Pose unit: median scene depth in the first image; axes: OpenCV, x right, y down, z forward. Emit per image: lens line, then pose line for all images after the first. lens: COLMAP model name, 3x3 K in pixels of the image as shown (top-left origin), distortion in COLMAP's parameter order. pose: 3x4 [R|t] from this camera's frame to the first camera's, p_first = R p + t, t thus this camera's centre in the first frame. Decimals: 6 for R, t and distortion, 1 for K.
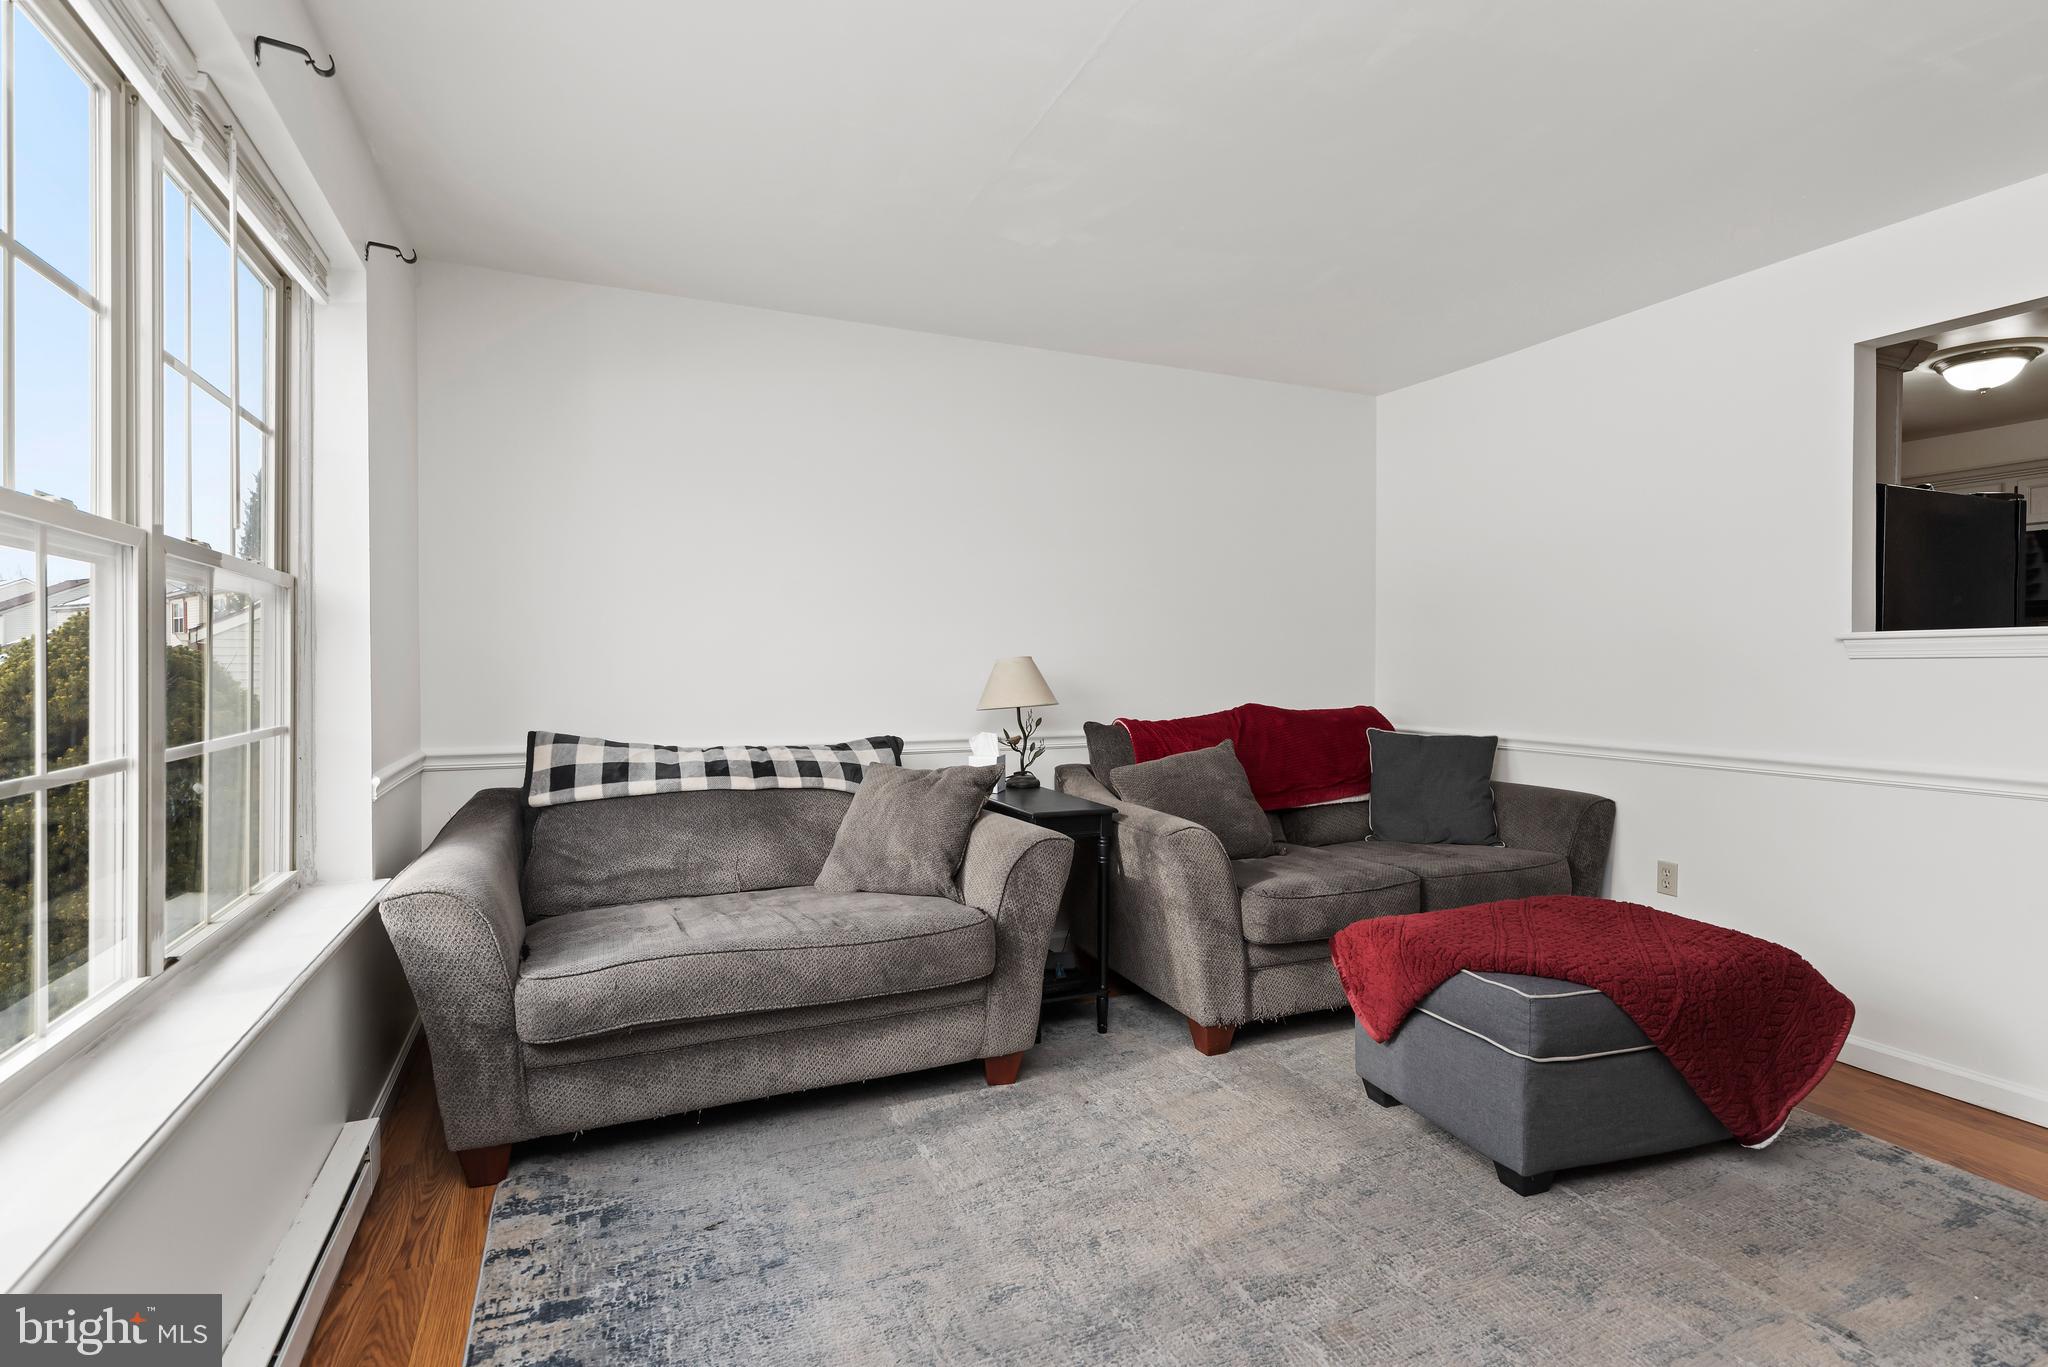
lens RADIAL K [[1004.0, 0, 1042.6], [0, 1004.0, 656.1], [0, 0, 1]] dist [0.001239, 0.000420]
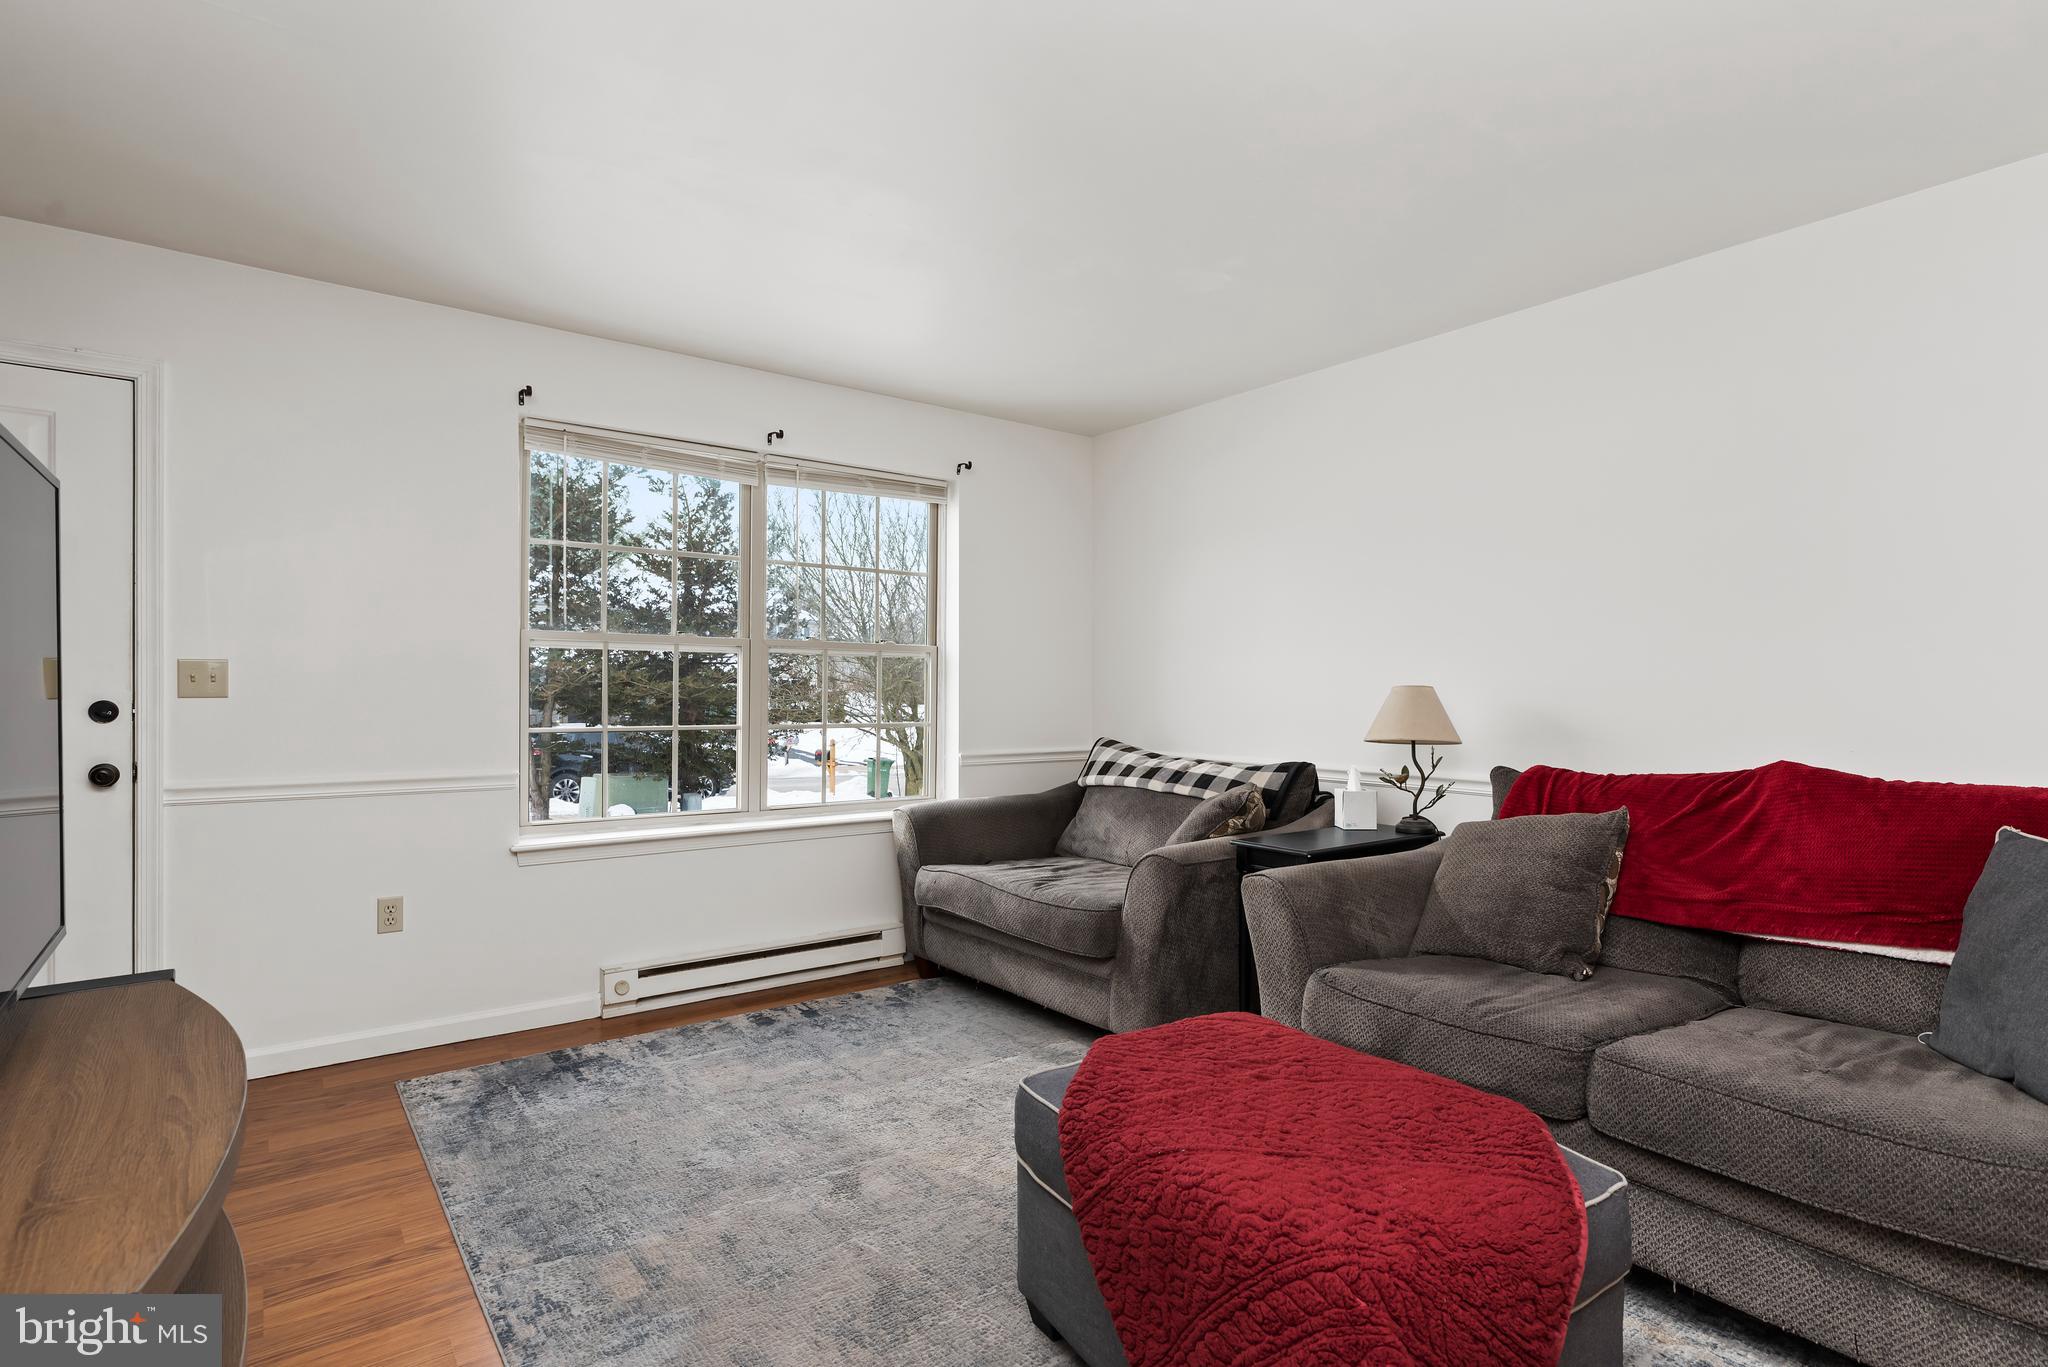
lens RADIAL K [[1004.0, 0, 1059.2], [0, 1004.0, 686.2], [0, 0, 1]] dist [0.001239, 0.000420]
pose [[0.243650, -0.008477, -0.969826, 1.295011], [0.000576, 0.999963, -0.008596, 0.014509], [0.969863, 0.001536, 0.243646, 0.811708]]
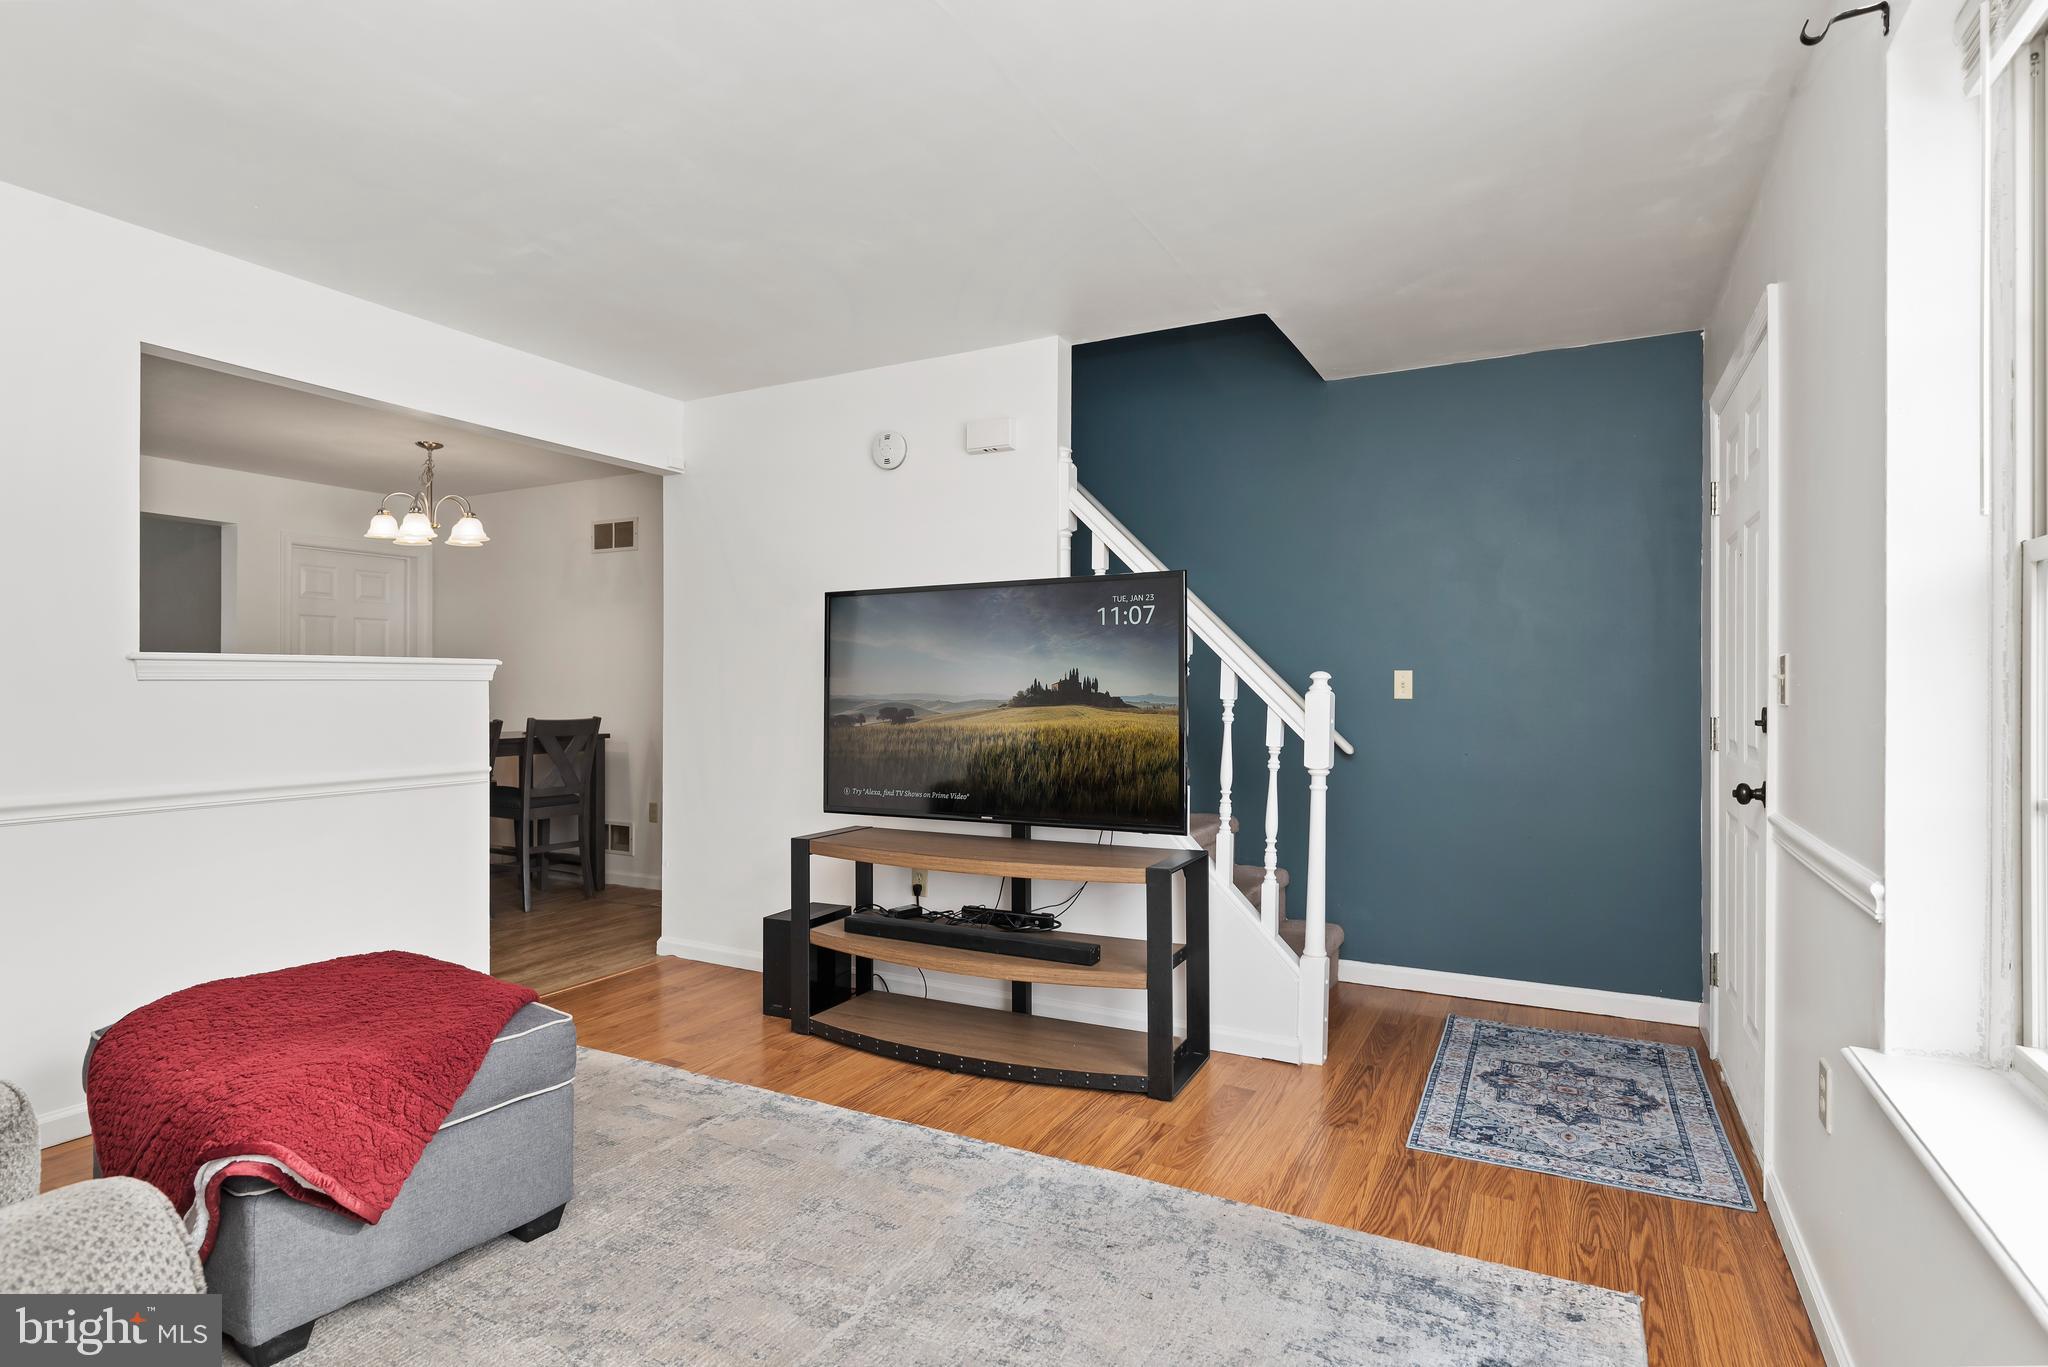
lens RADIAL K [[1004.0, 0, 1060.4], [0, 1004.0, 688.7], [0, 0, 1]] dist [0.001239, 0.000420]
pose [[-0.622657, -0.004468, 0.782482, -0.590292], [-0.004889, 0.999986, 0.001820, 0.006165], [-0.782480, -0.002692, -0.622670, 1.220516]]
